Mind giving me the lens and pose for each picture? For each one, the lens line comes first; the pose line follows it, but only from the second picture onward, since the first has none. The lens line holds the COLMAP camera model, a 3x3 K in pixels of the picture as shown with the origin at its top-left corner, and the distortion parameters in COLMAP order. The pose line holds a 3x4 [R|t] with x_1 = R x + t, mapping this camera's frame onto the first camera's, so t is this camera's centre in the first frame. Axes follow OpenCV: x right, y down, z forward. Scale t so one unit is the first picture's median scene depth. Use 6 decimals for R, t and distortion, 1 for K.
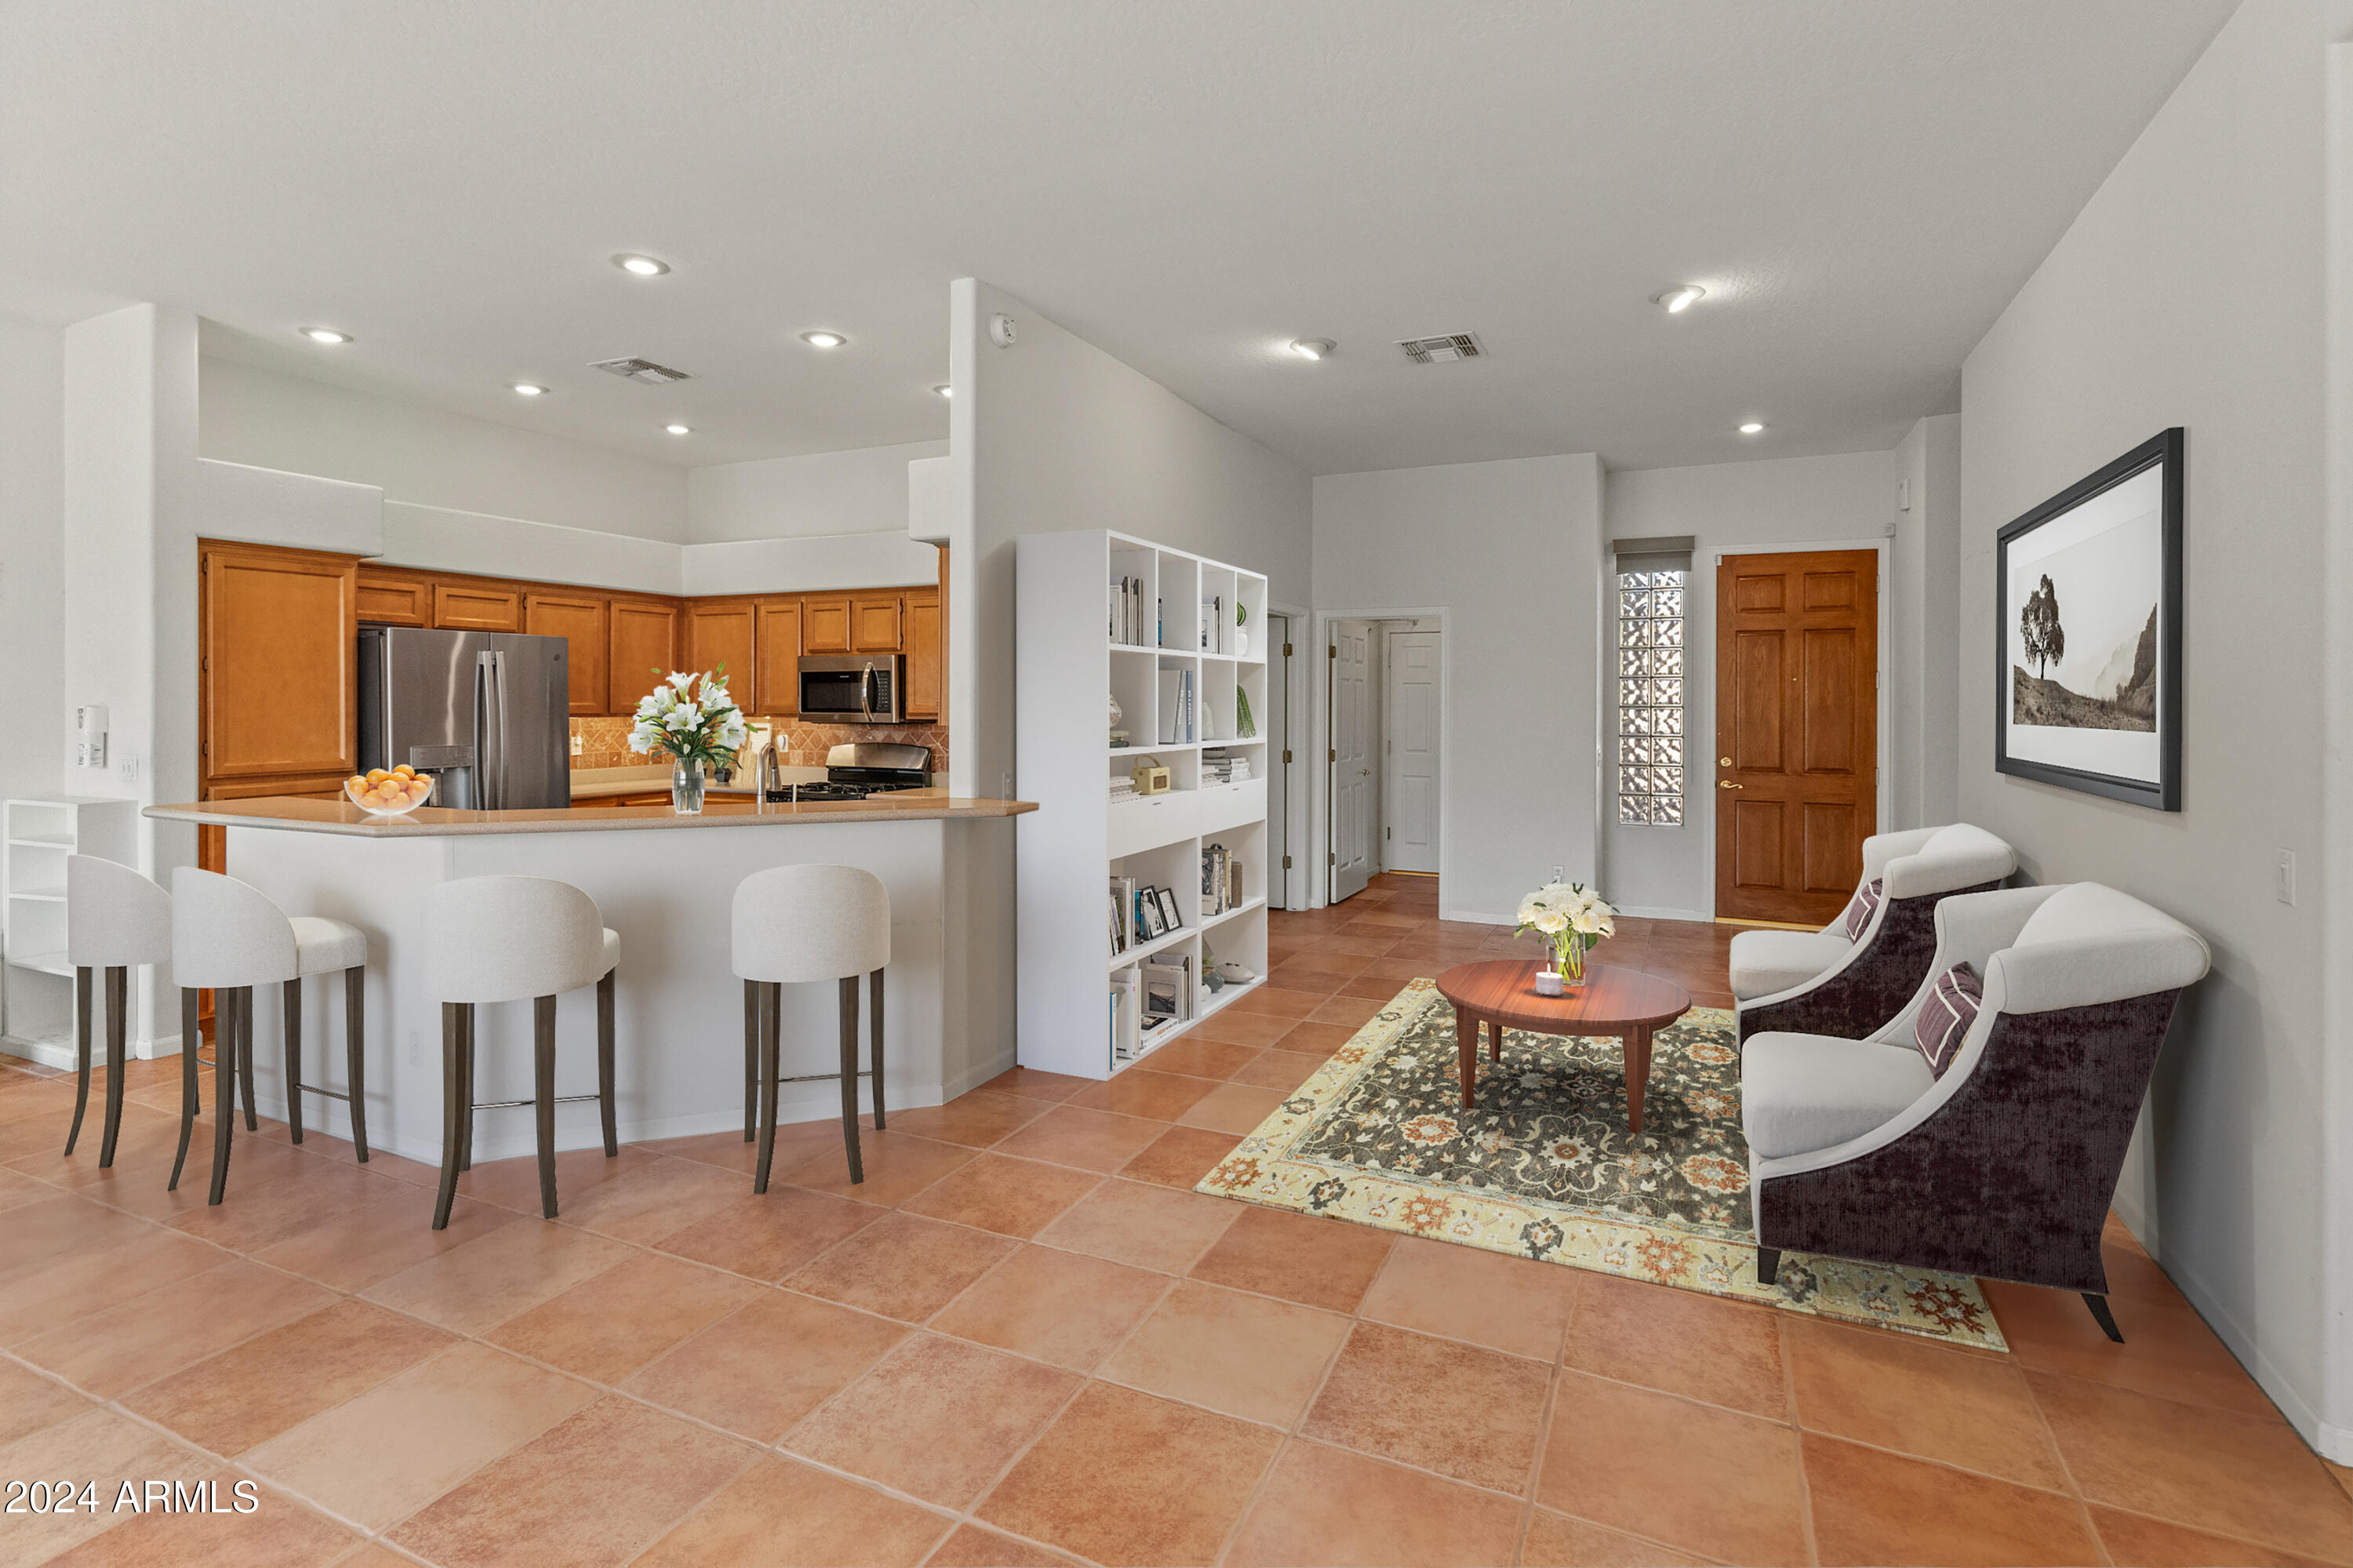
lens RADIAL K [[1103.3, 0, 1209.2], [0, 1103.3, 700.4], [0, 0, 1]] dist [0.007064, 0.000134]
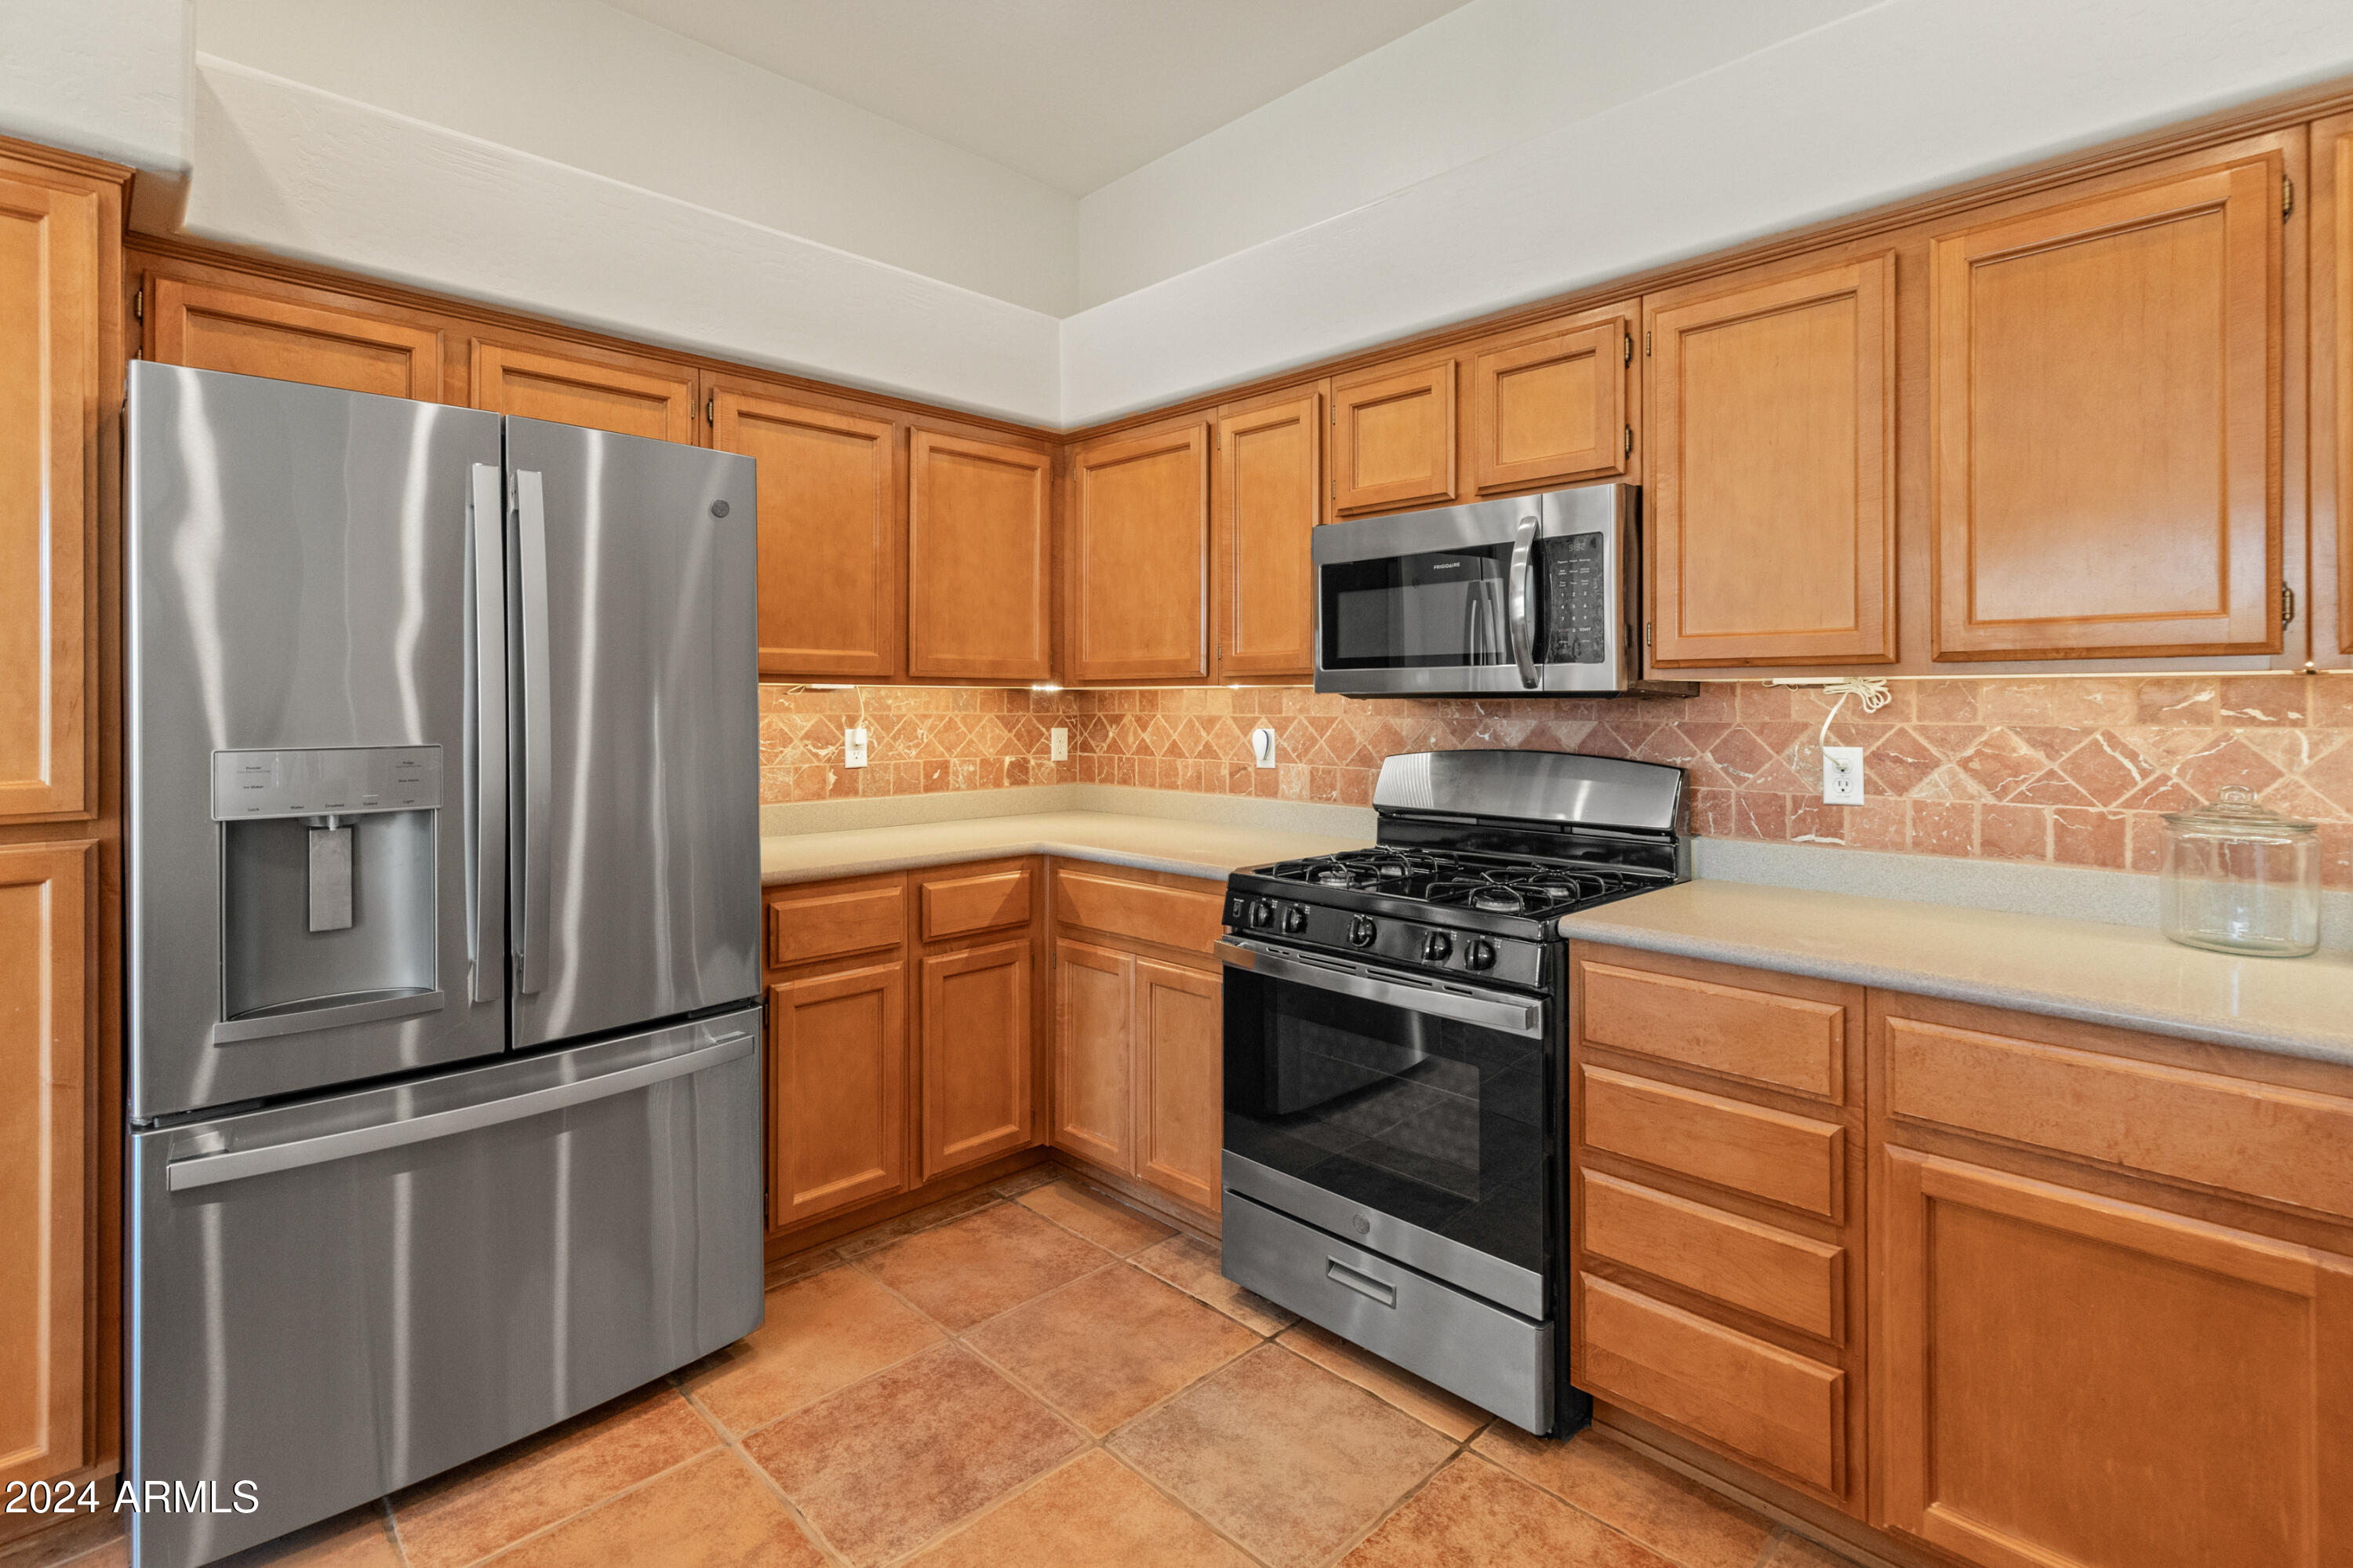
lens RADIAL K [[1092.9, 0, 1199.4], [0, 1092.9, 700.8], [0, 0, 1]] dist [0.012363, -0.000086]
pose [[0.932418, -0.000380, -0.361382, -0.268362], [0.000232, 1.000000, -0.000453, 0.021643], [0.361382, 0.000339, 0.932418, 0.620974]]
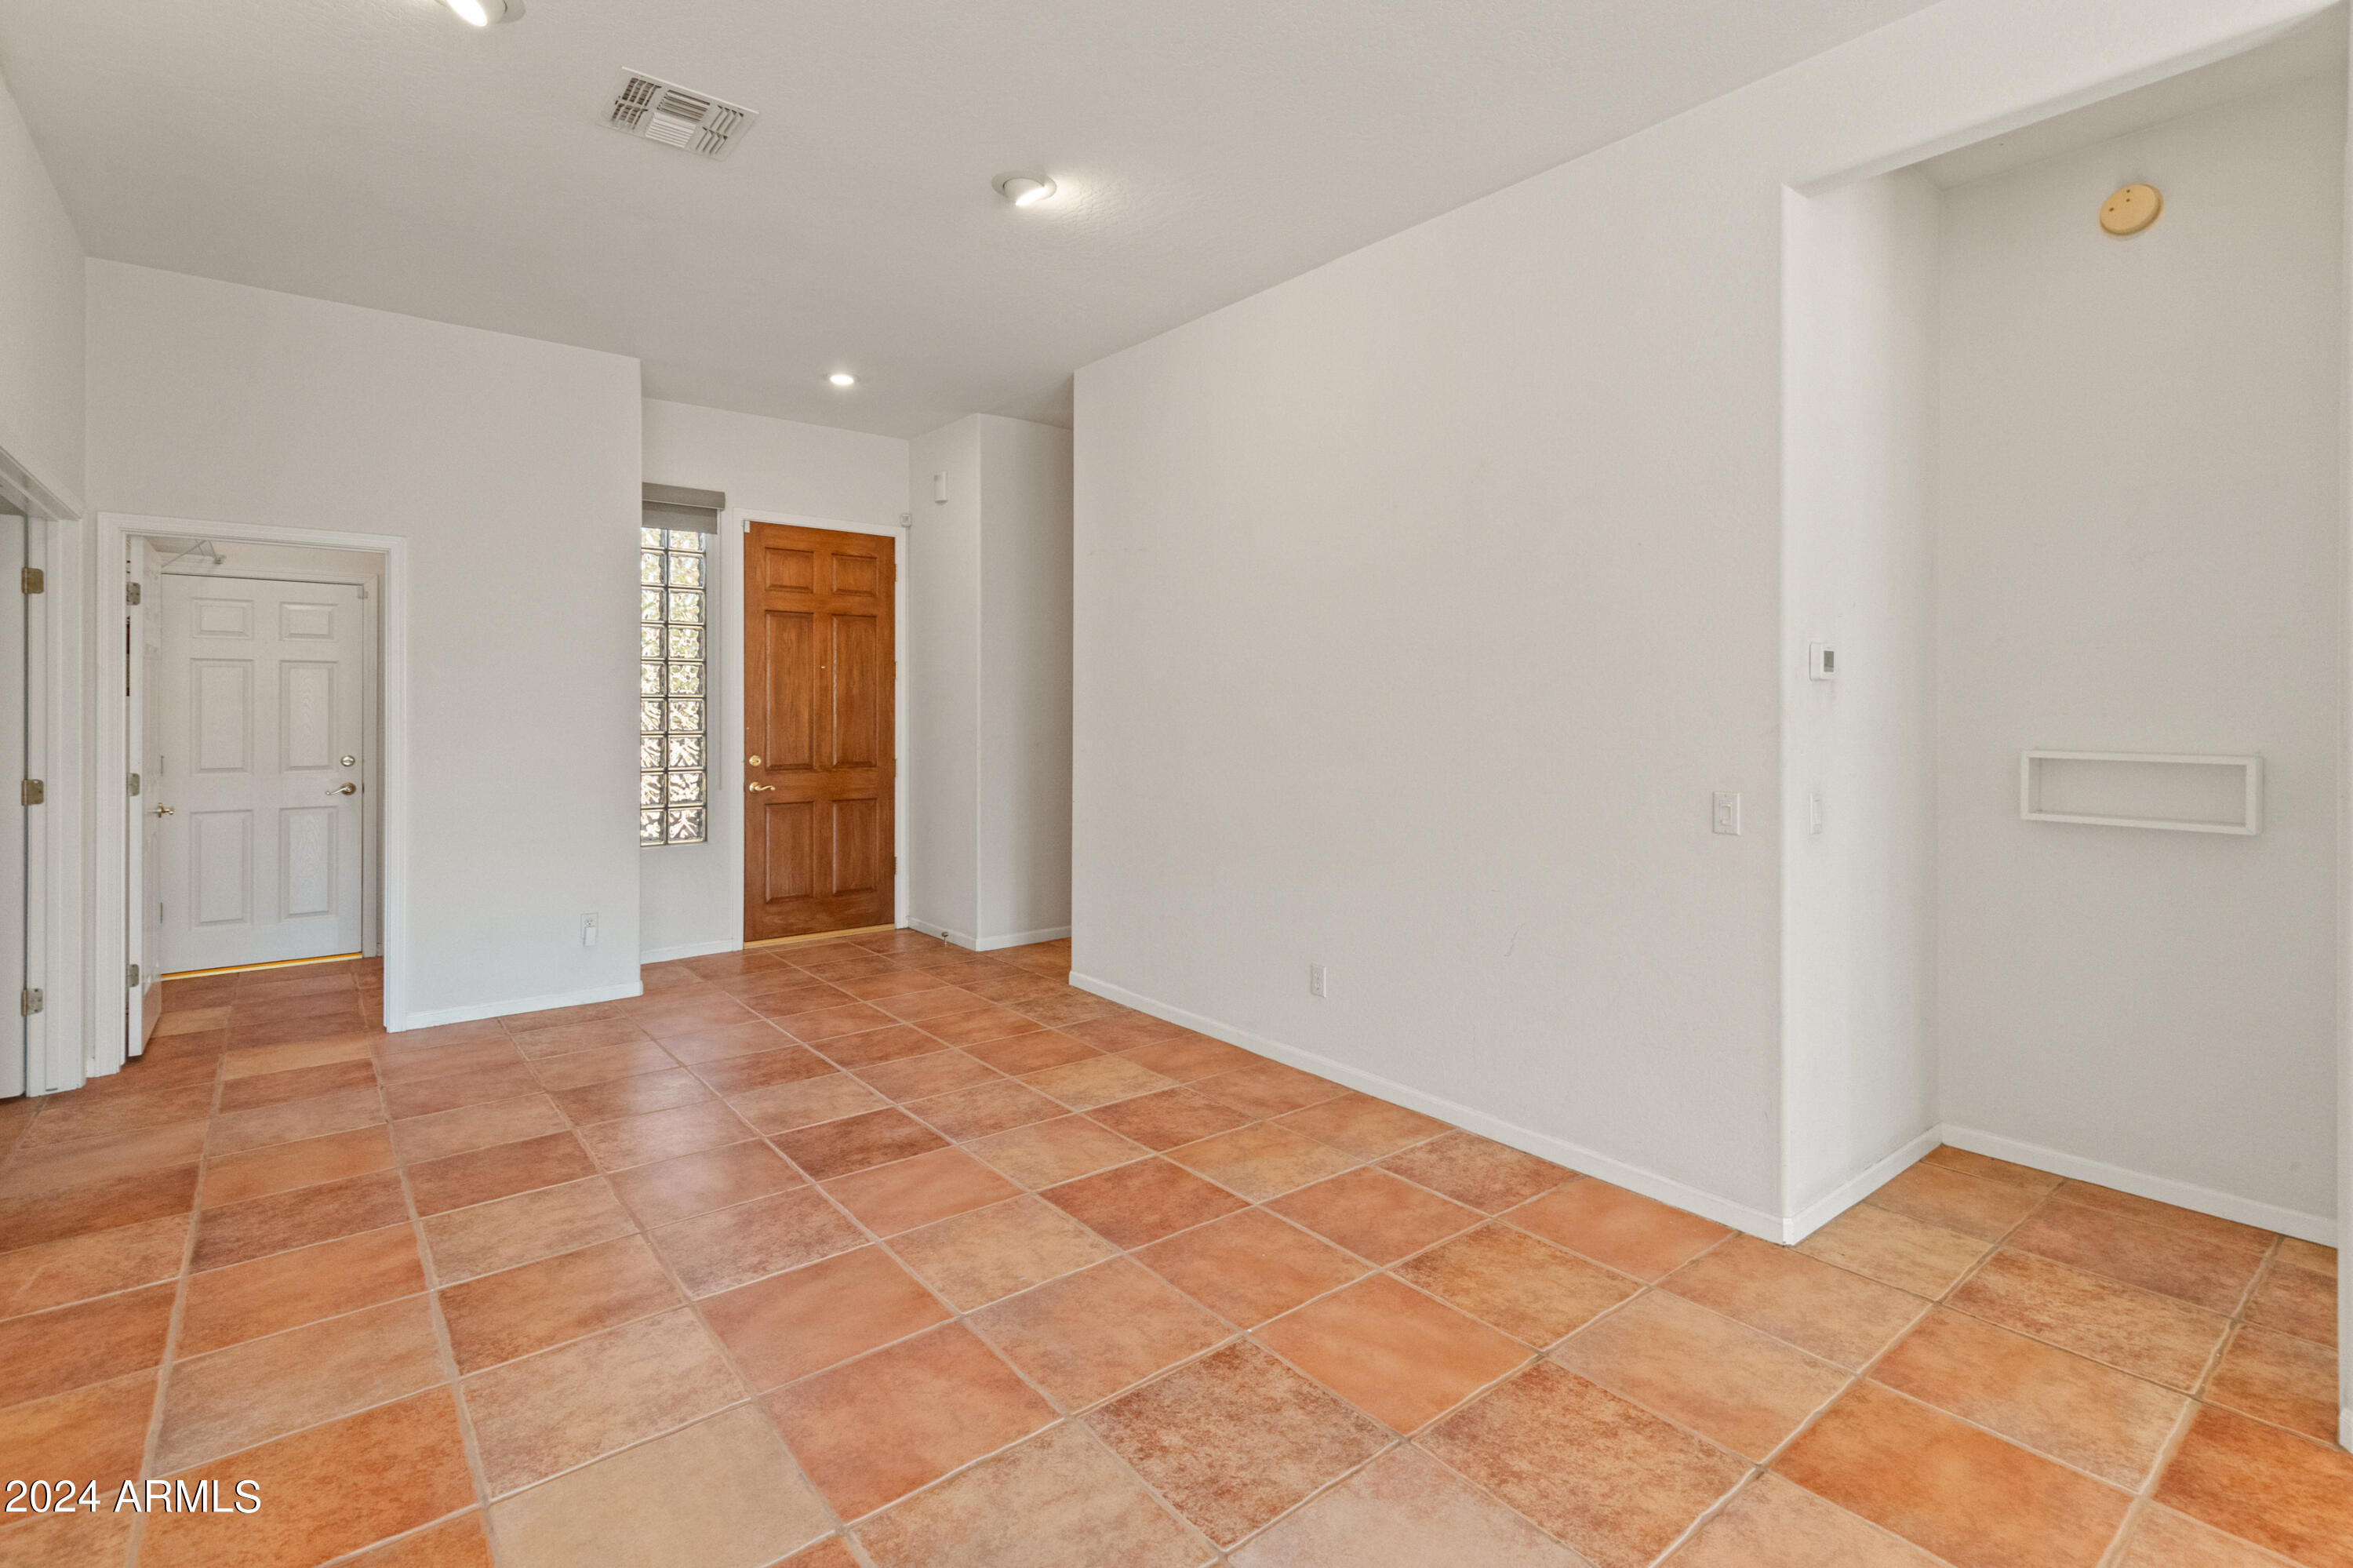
lens RADIAL K [[1103.3, 0, 1209.2], [0, 1103.3, 700.4], [0, 0, 1]] dist [0.007064, 0.000134]
pose [[0.452636, 0.001063, 0.891695, -0.161527], [-0.000655, 0.999999, -0.000859, 0.010202], [-0.891695, -0.000195, 0.452636, 0.331830]]
